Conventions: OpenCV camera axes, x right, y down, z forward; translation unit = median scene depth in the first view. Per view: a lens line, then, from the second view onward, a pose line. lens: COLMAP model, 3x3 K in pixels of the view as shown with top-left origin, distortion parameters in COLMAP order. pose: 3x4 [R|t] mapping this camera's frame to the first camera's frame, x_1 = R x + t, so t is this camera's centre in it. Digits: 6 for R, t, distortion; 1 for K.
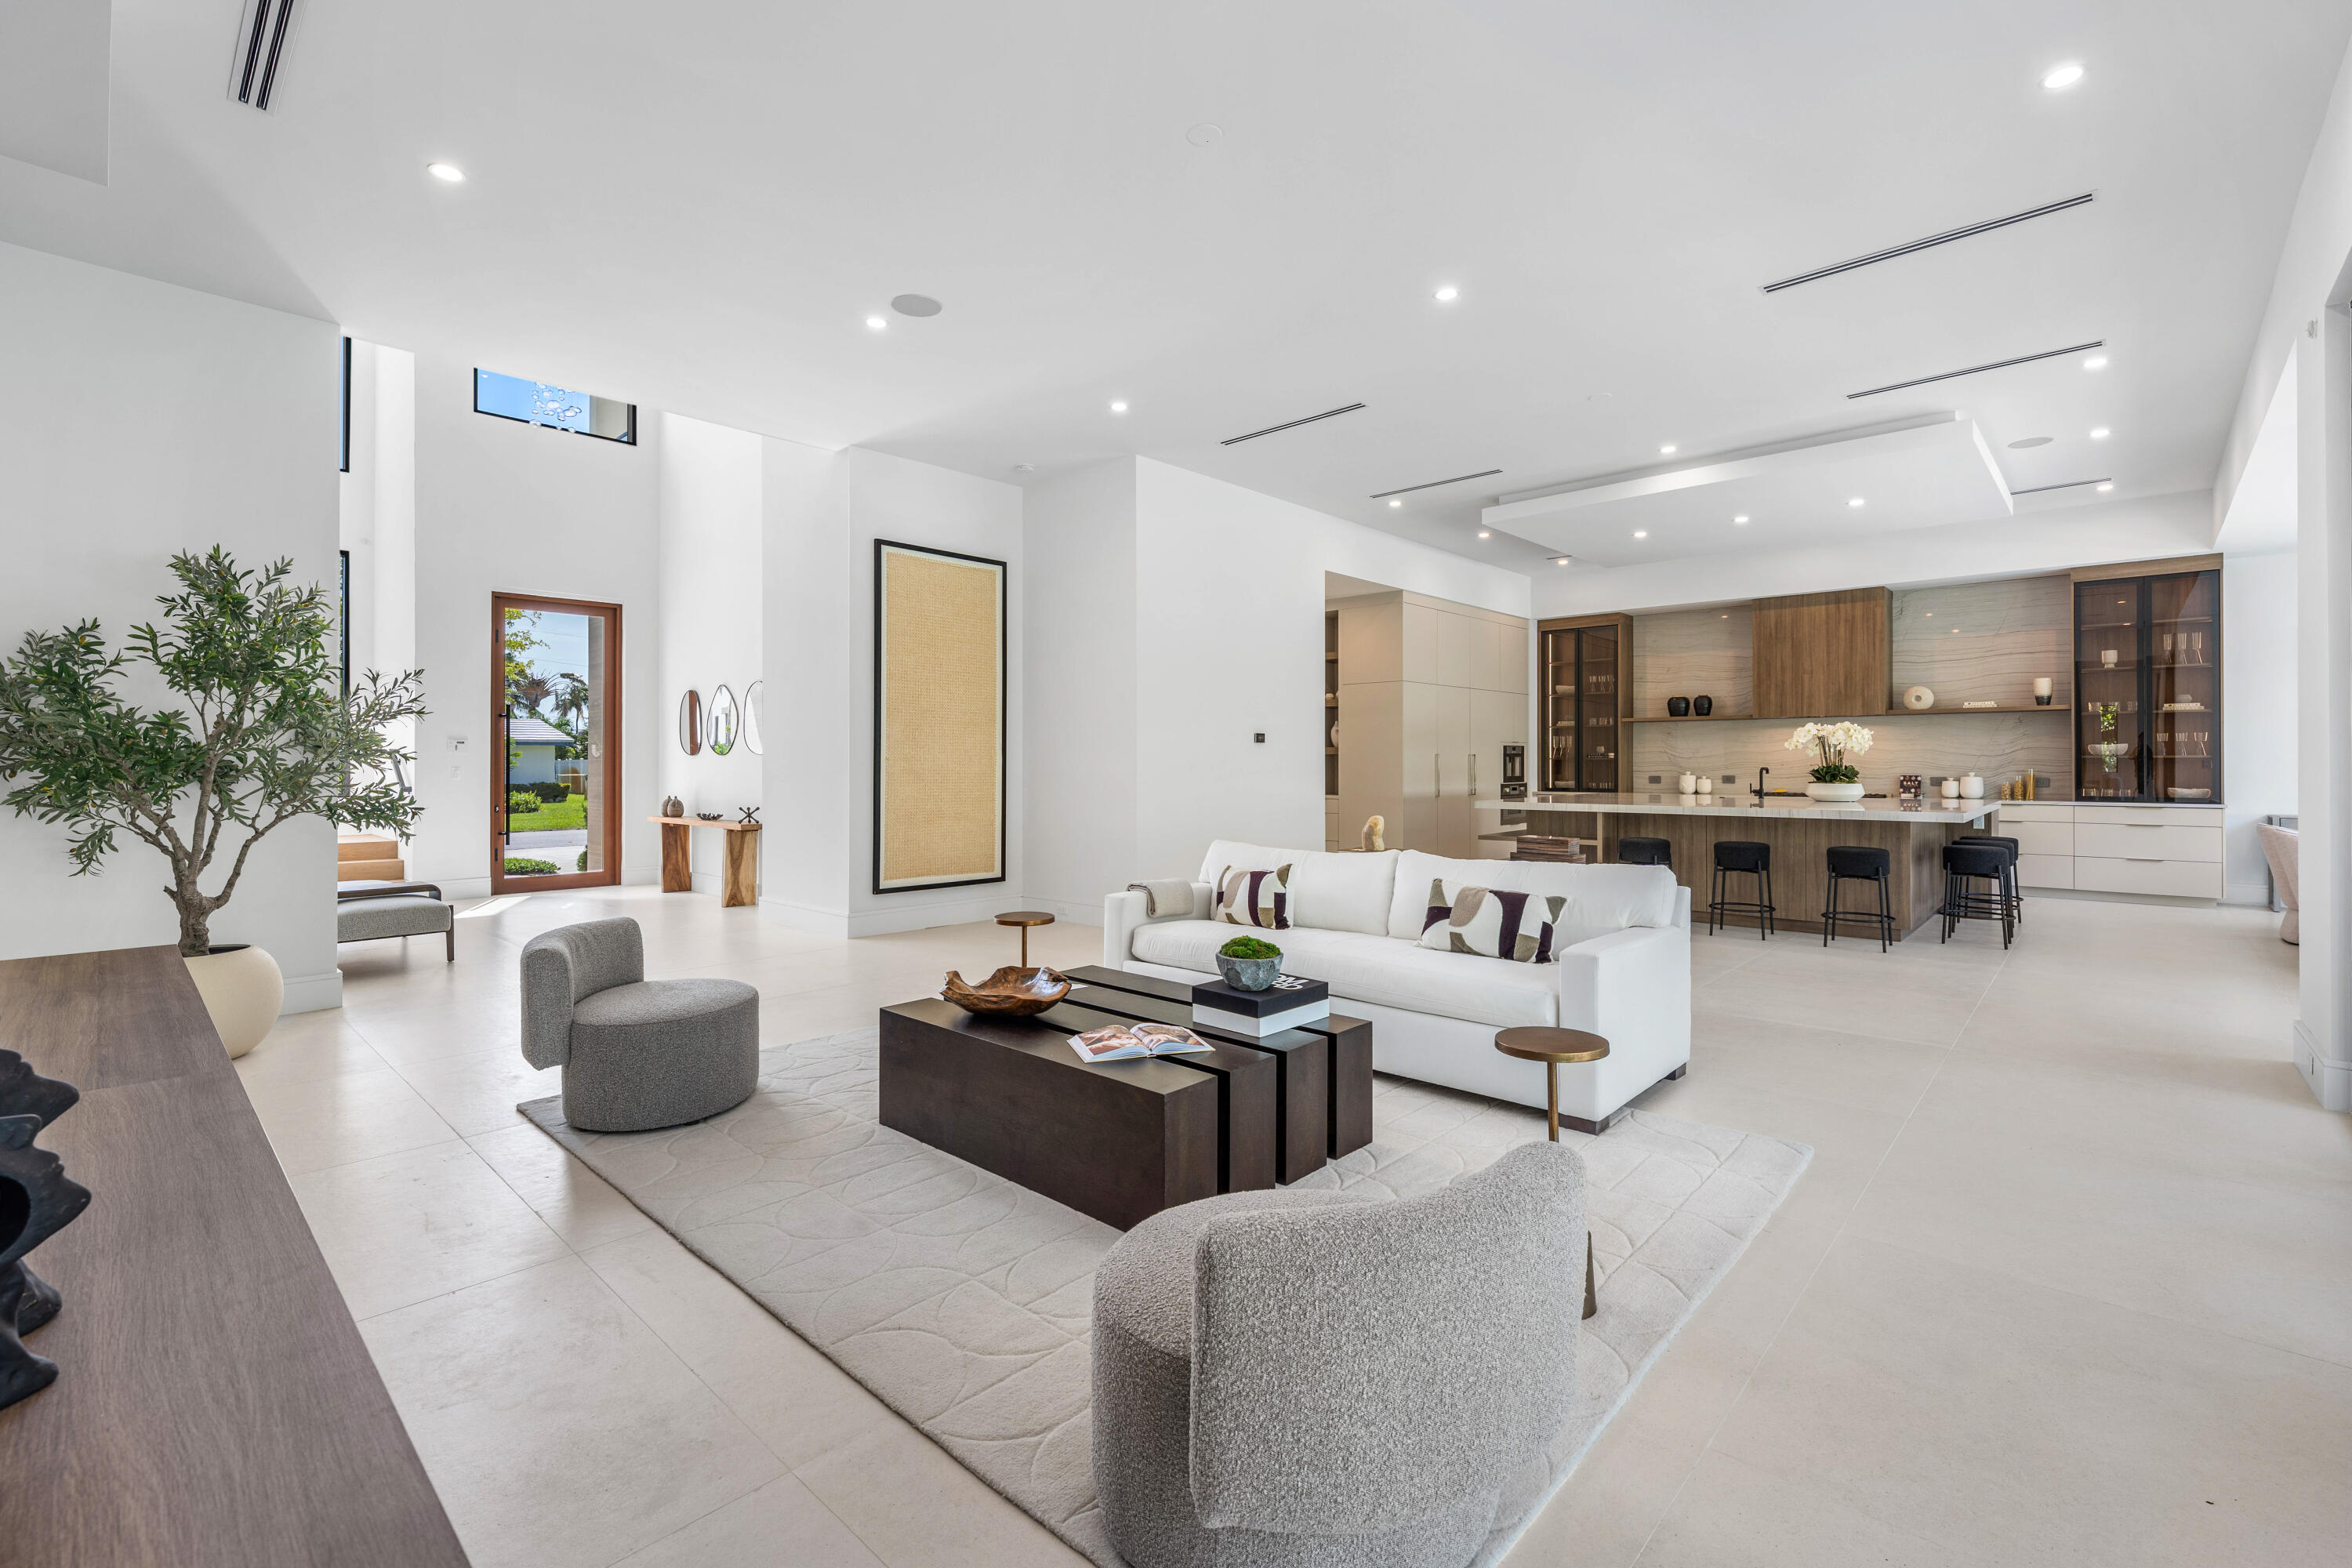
lens RADIAL K [[1037.9, 0, 1174.0], [0, 1037.9, 780.5], [0, 0, 1]] dist [0.001151, -0.000128]
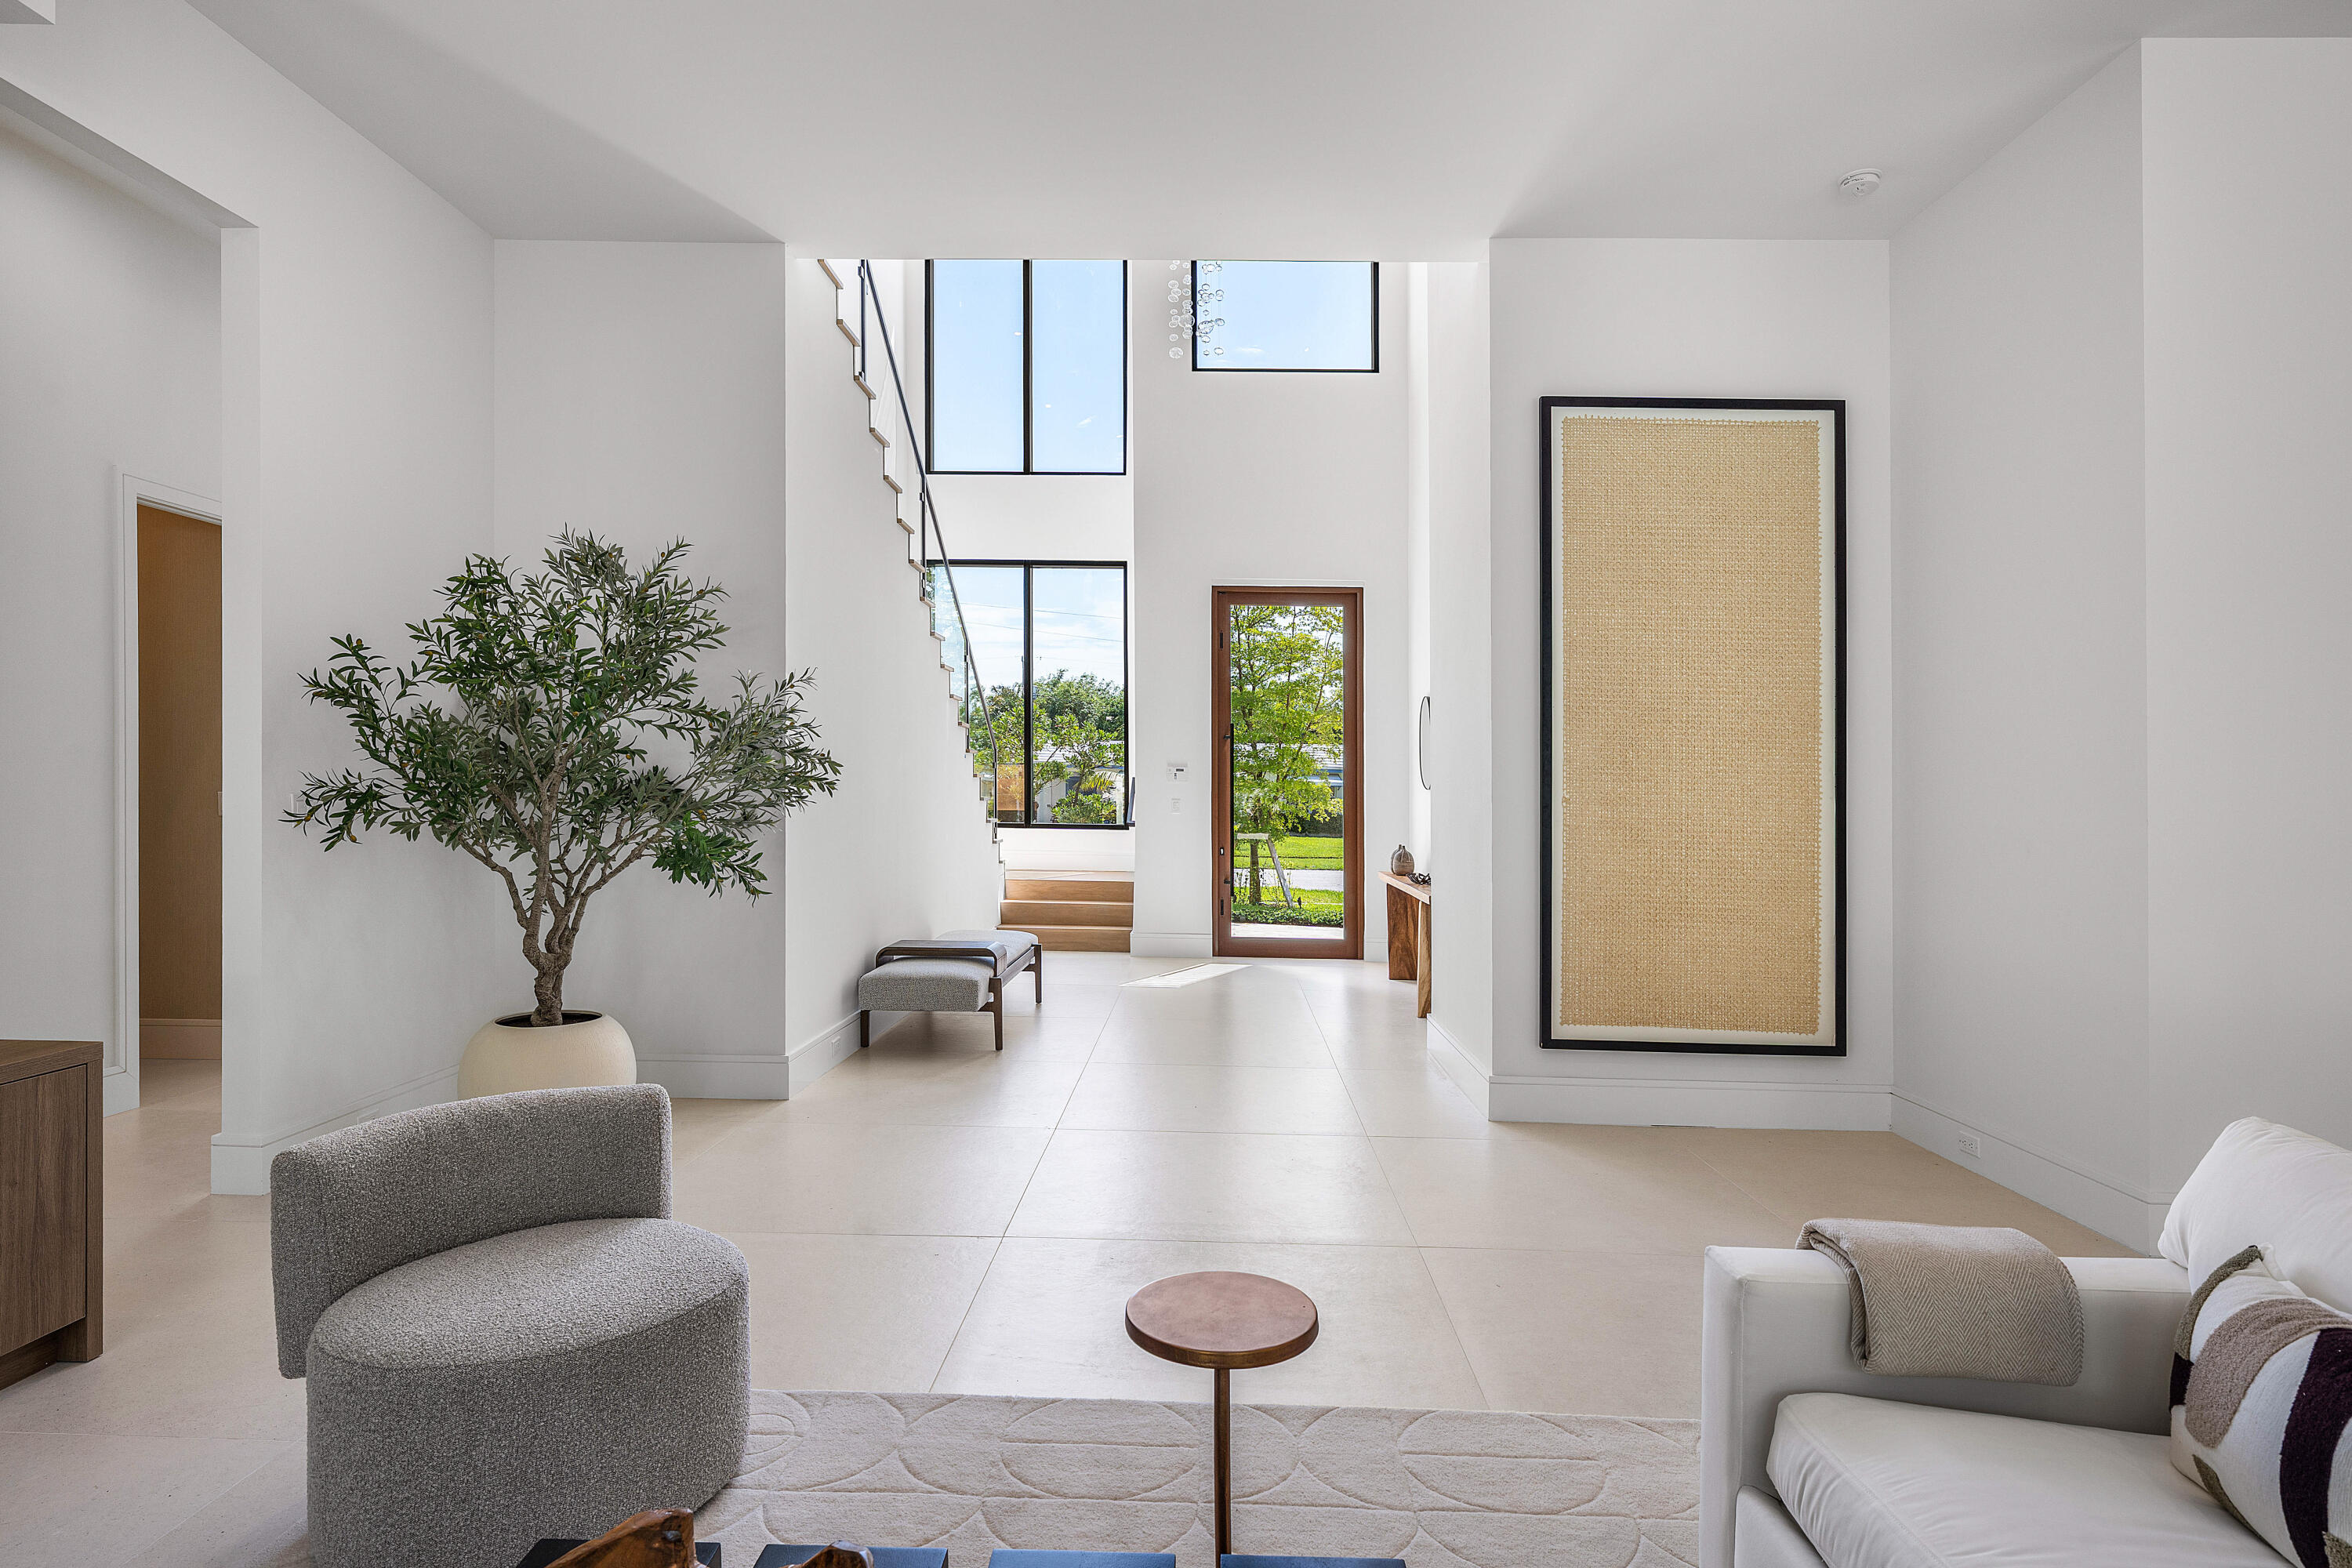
lens RADIAL K [[1244.5, 0, 1173.6], [0, 1244.5, 780.2], [0, 0, 1]] dist [0.004115, 0.001692]
pose [[0.660539, 0.007030, -0.750758, 0.072588], [-0.030662, 0.999375, -0.017619, -0.013293], [0.750165, 0.034658, 0.660342, 0.397361]]
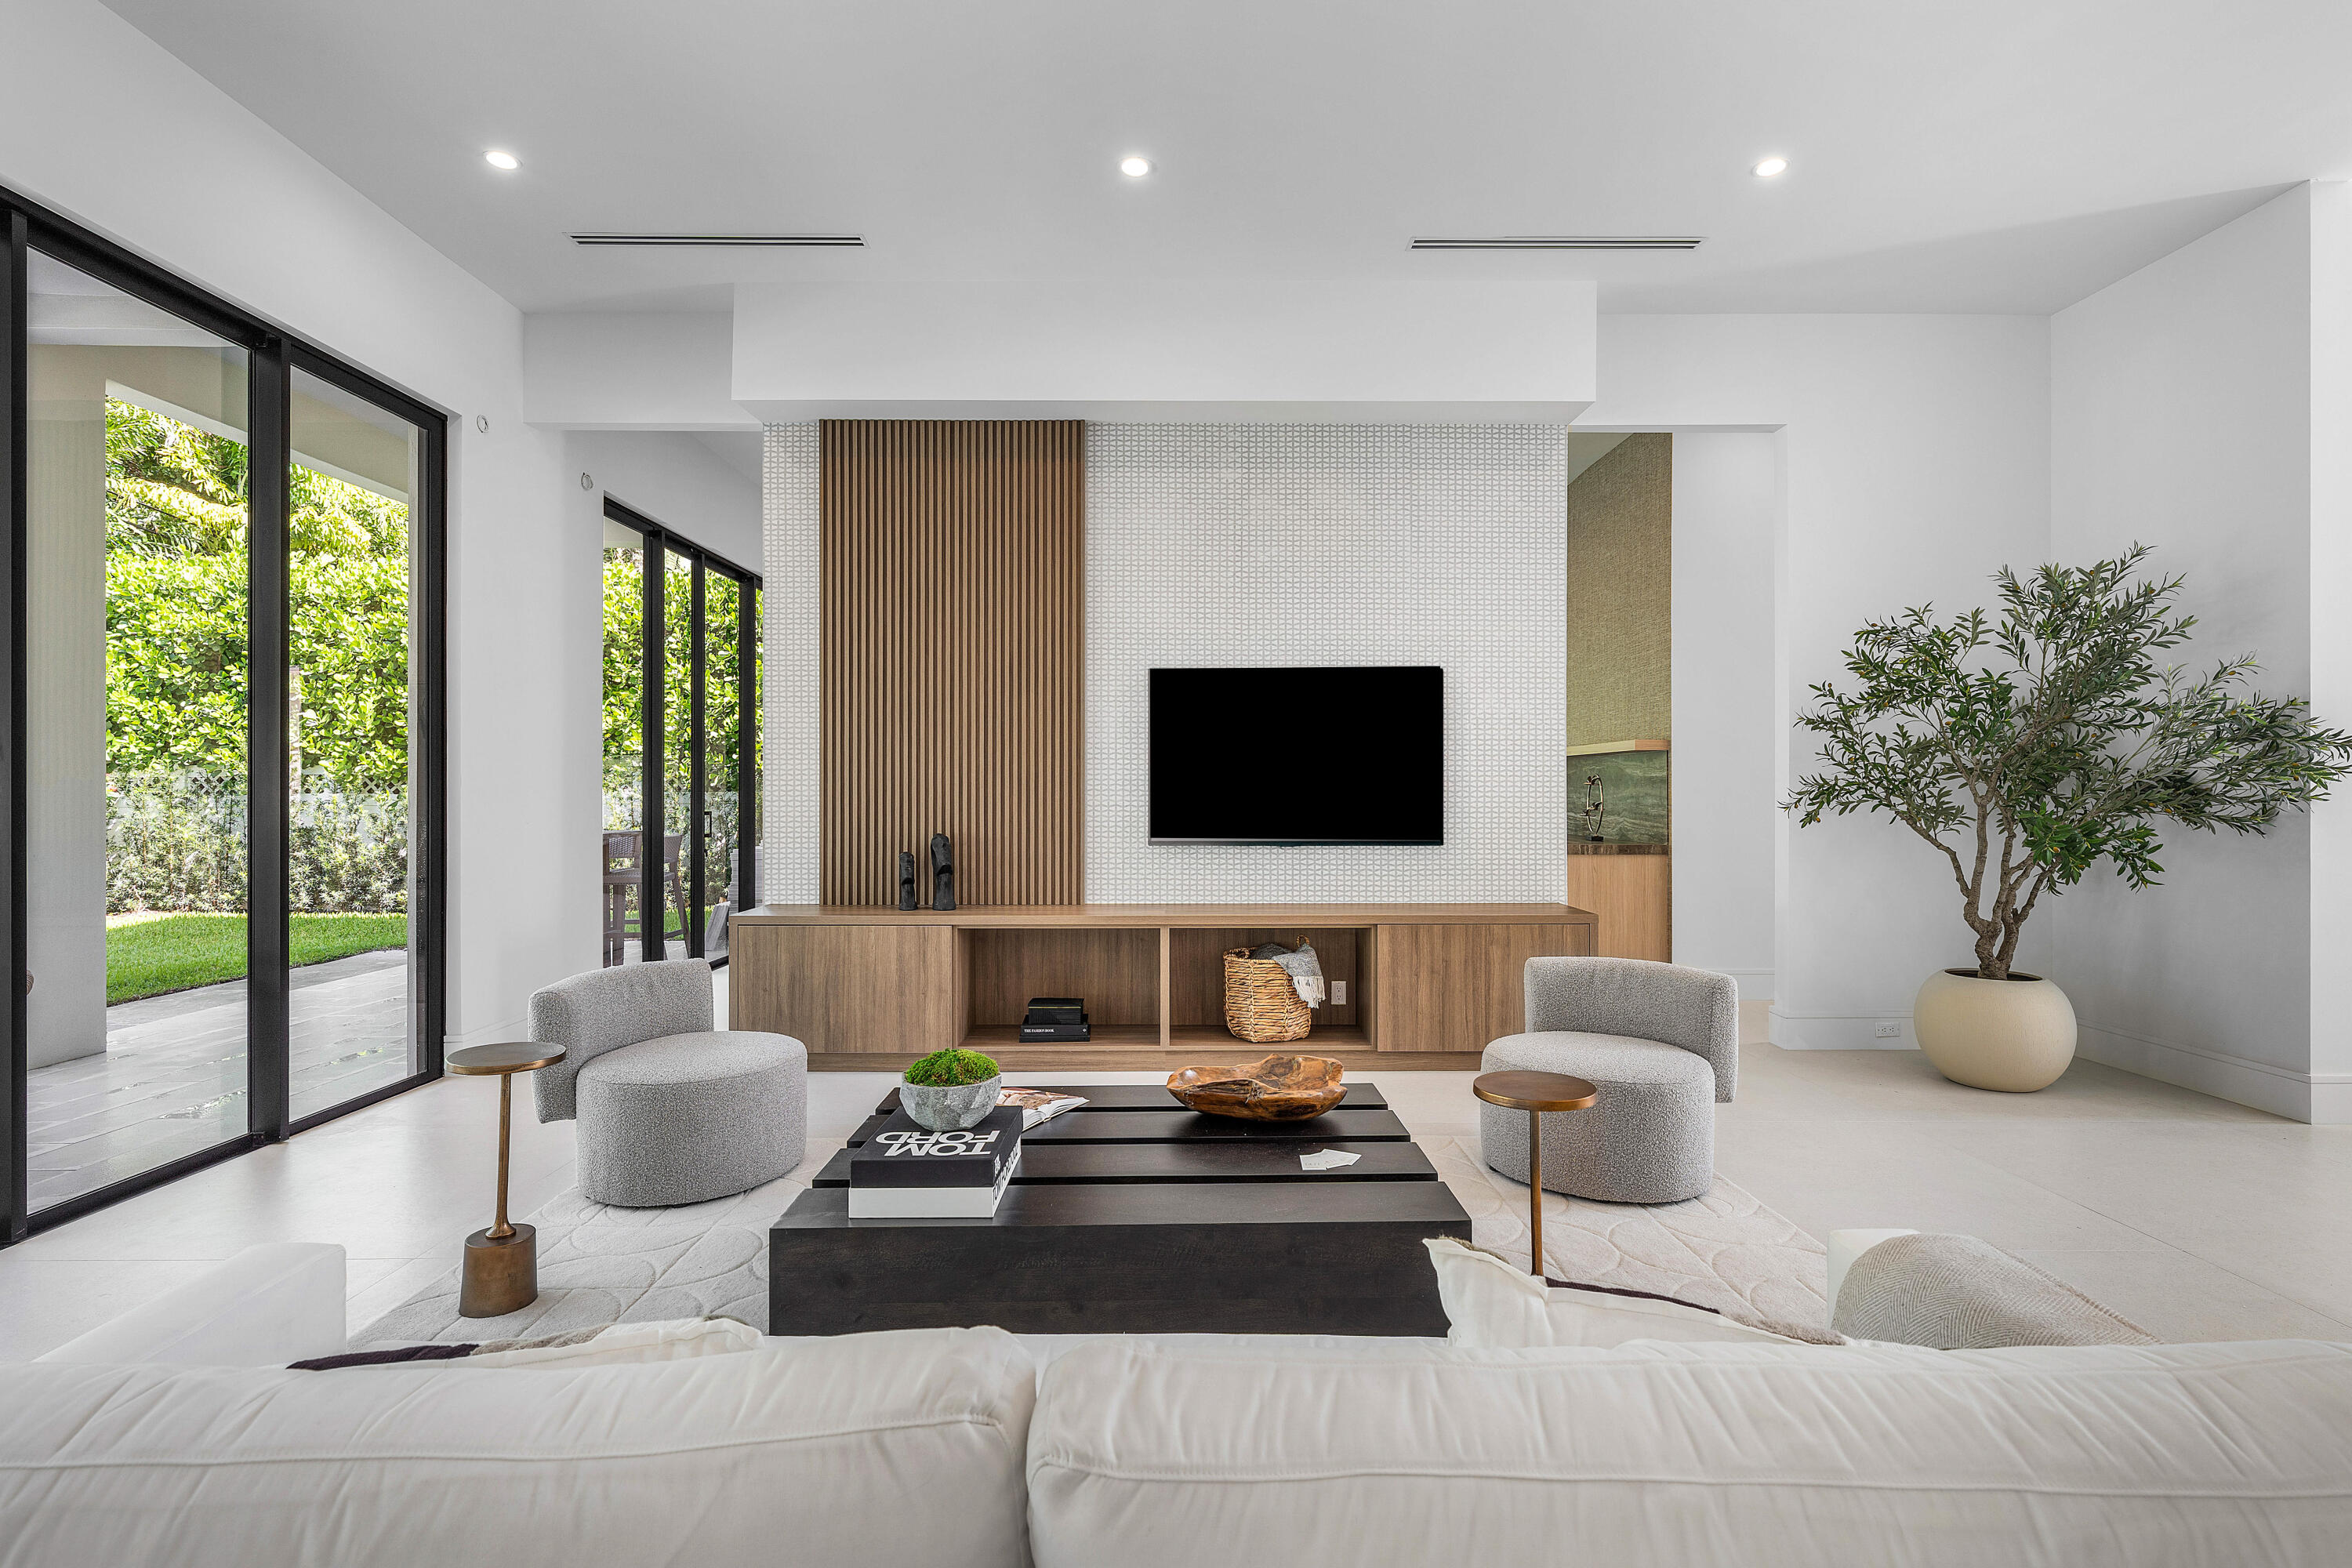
lens RADIAL K [[1071.0, 0, 1176.6], [0, 1071.0, 784.3], [0, 0, 1]] dist [0.000429, 0.000071]
pose [[-0.720127, -0.001887, -0.693840, 0.187092], [-0.010859, 0.999904, 0.008551, -0.010951], [0.693758, 0.013692, -0.720078, 0.670293]]
